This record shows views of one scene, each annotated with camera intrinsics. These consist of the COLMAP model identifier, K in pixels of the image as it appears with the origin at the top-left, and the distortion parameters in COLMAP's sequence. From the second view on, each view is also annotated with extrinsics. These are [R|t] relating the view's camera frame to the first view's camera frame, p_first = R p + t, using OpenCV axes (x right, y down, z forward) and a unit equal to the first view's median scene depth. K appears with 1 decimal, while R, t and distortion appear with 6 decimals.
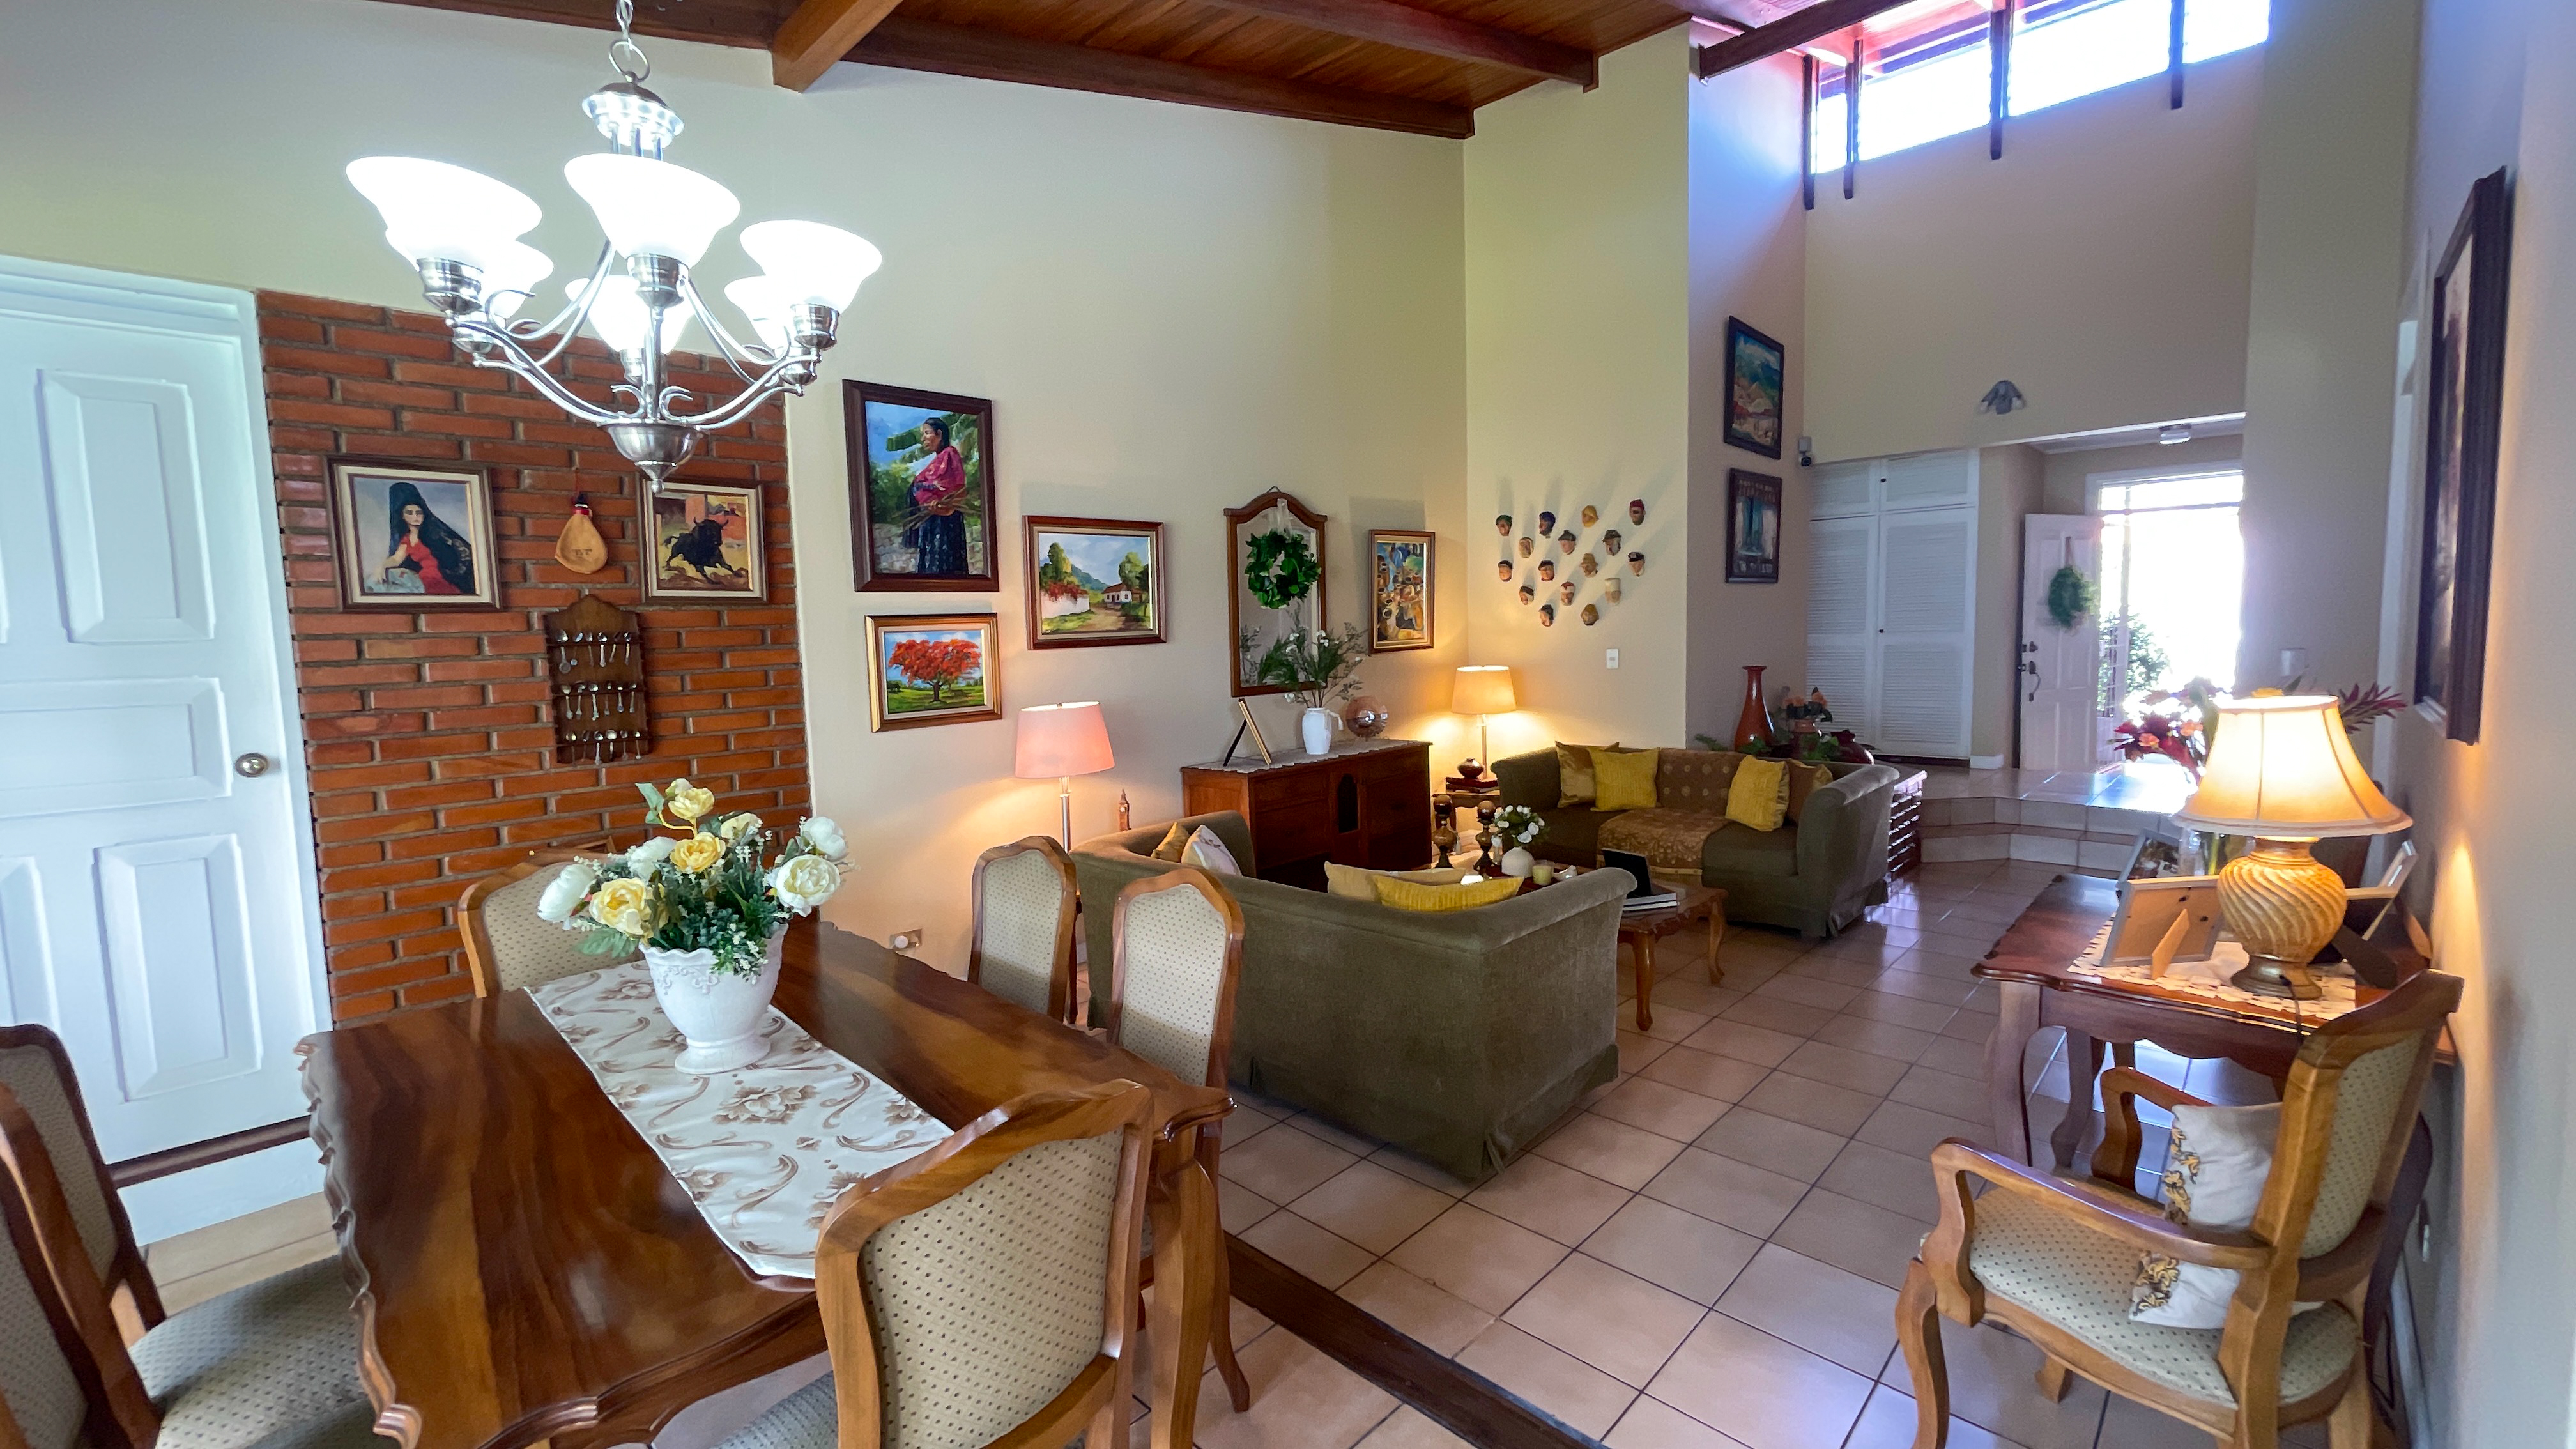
lens RADIAL K [[1041.2, 0, 1292.1], [0, 1041.2, 714.4], [0, 0, 1]] dist [-0.009739, -0.000166]
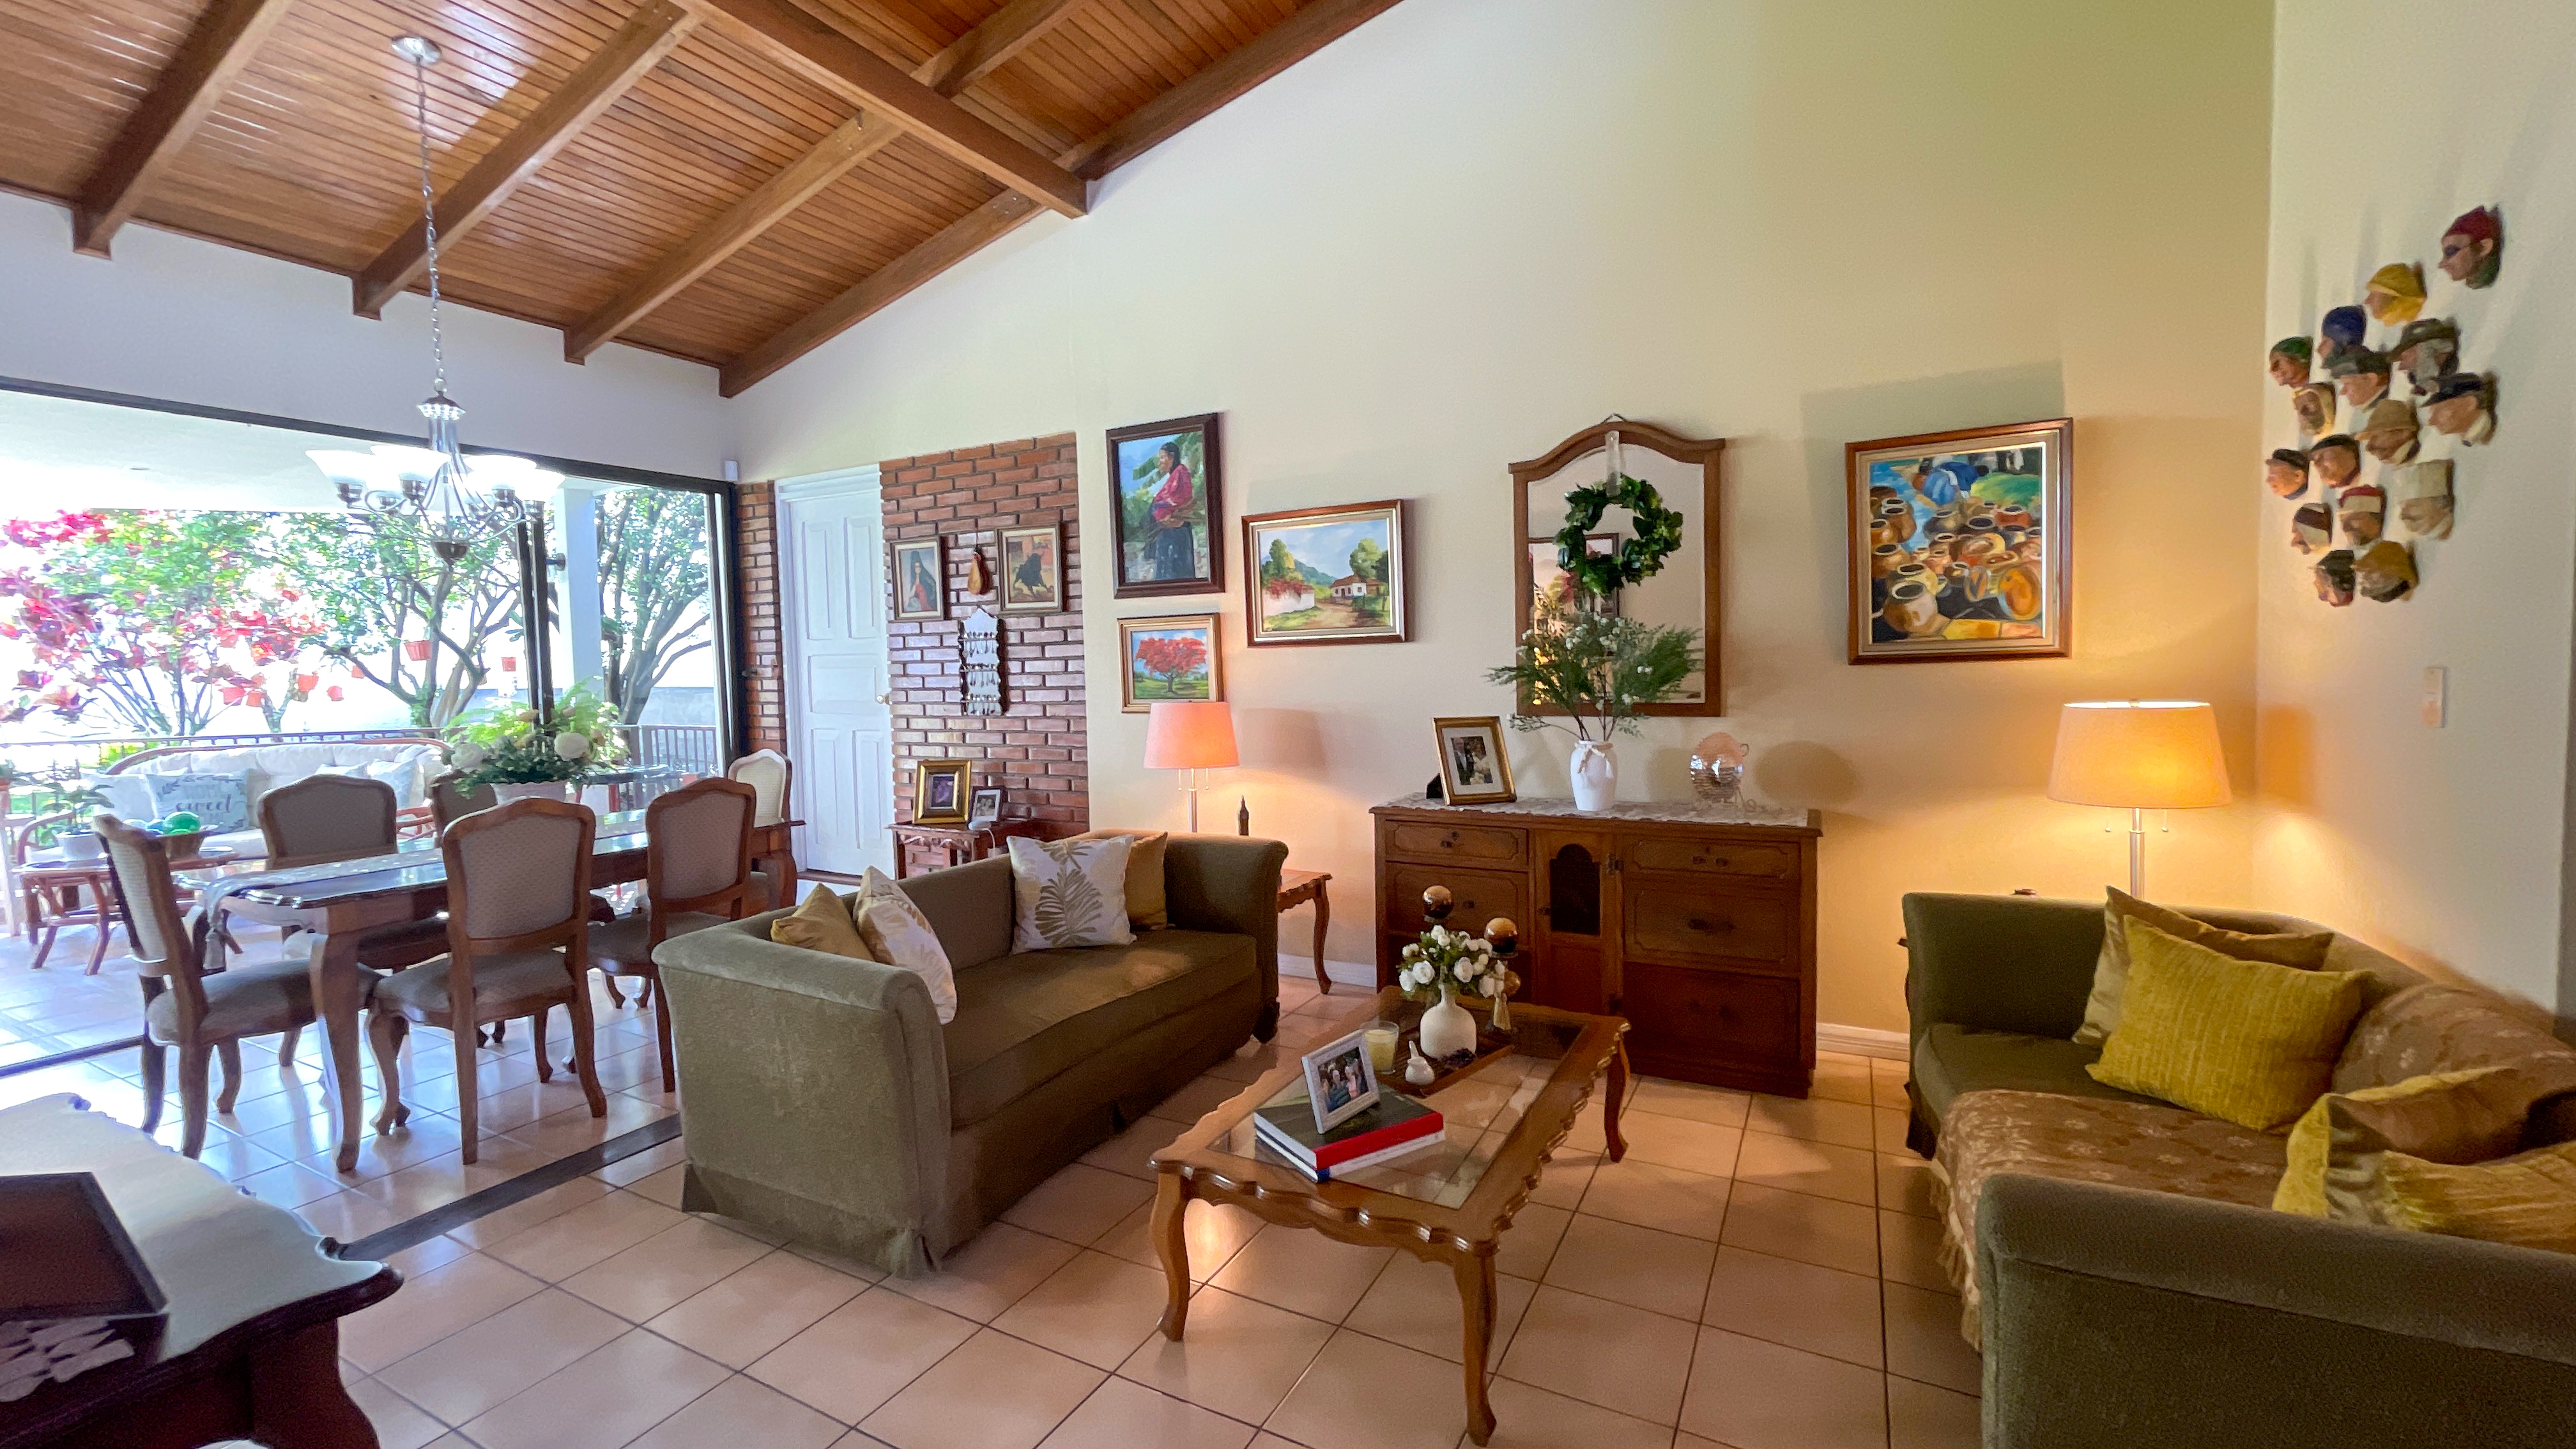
lens RADIAL K [[1042.3, 0, 1286.5], [0, 1042.3, 712.5], [0, 0, 1]] dist [-0.001414, -0.000594]
pose [[0.268415, 0.071639, -0.960636, 0.766074], [-0.069622, 0.996066, 0.054828, -0.059406], [0.960784, 0.052165, 0.272346, 0.786012]]
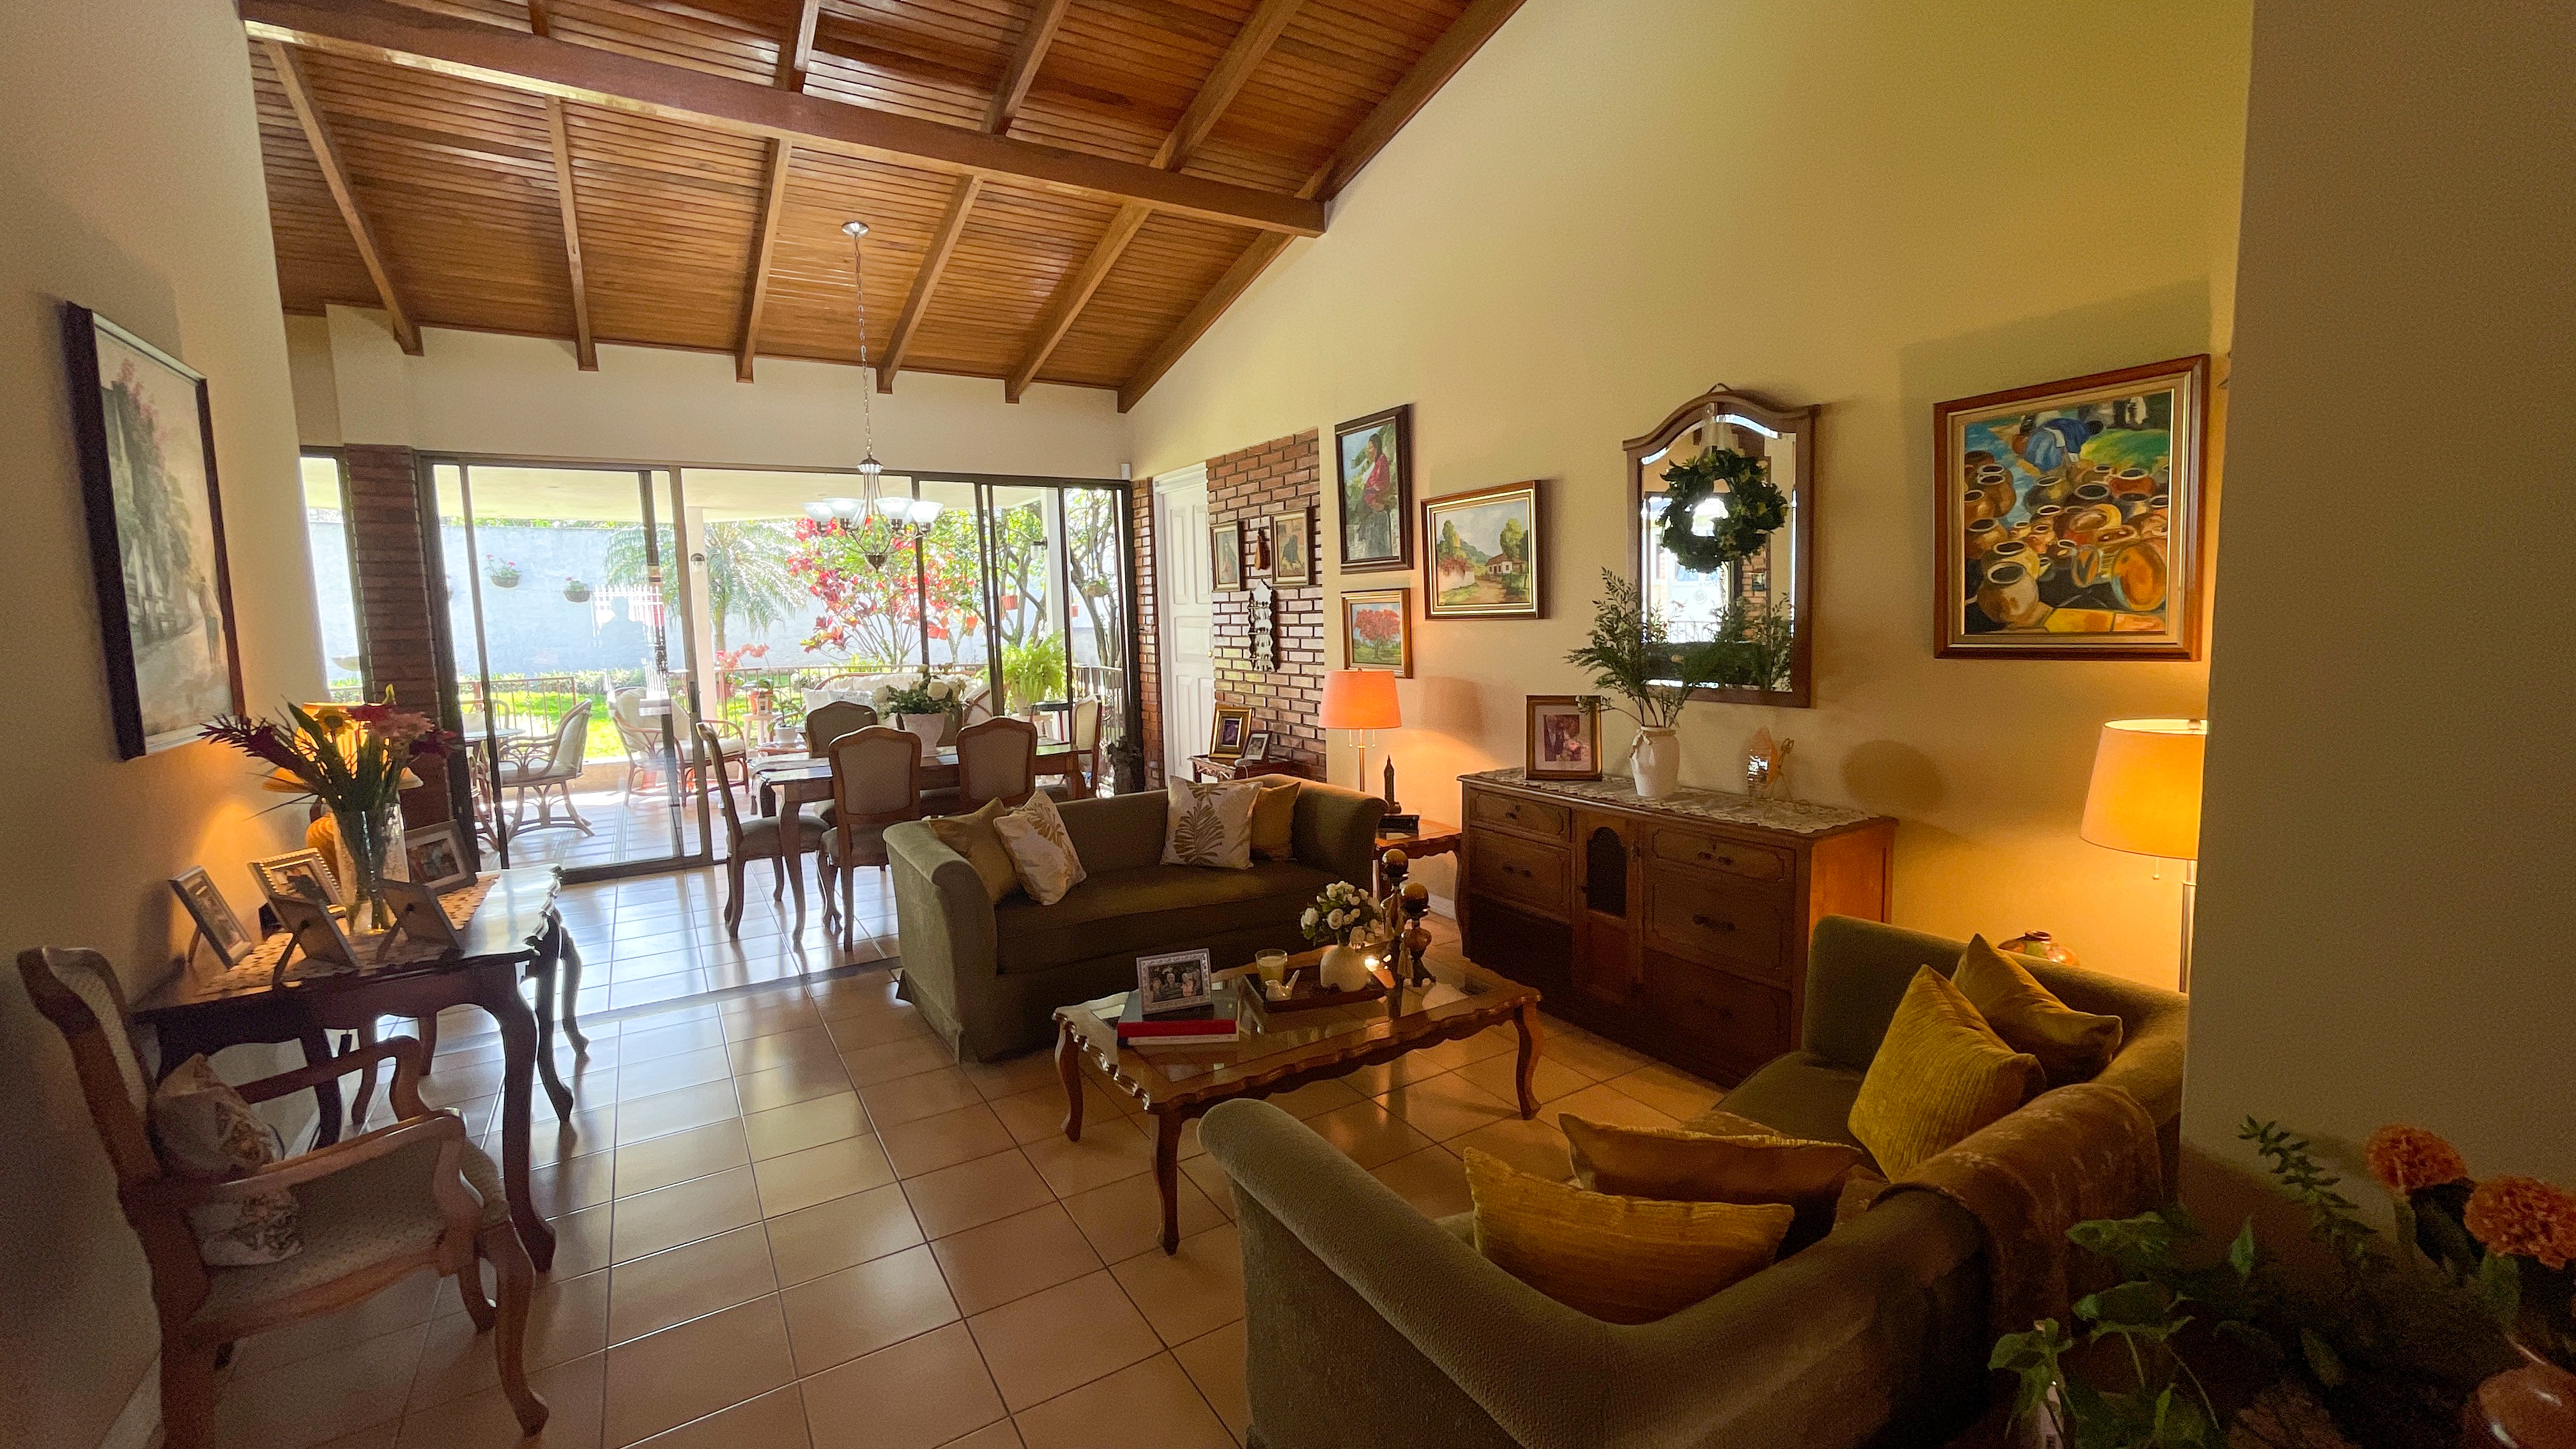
lens RADIAL K [[1039.2, 0, 1287.1], [0, 1039.2, 712.0], [0, 0, 1]] dist [-0.000138, 0.000181]
pose [[-0.246867, 0.133707, -0.959781, 0.896740], [-0.050712, 0.987296, 0.150584, -0.129418], [0.967721, 0.085847, -0.236950, 1.163282]]
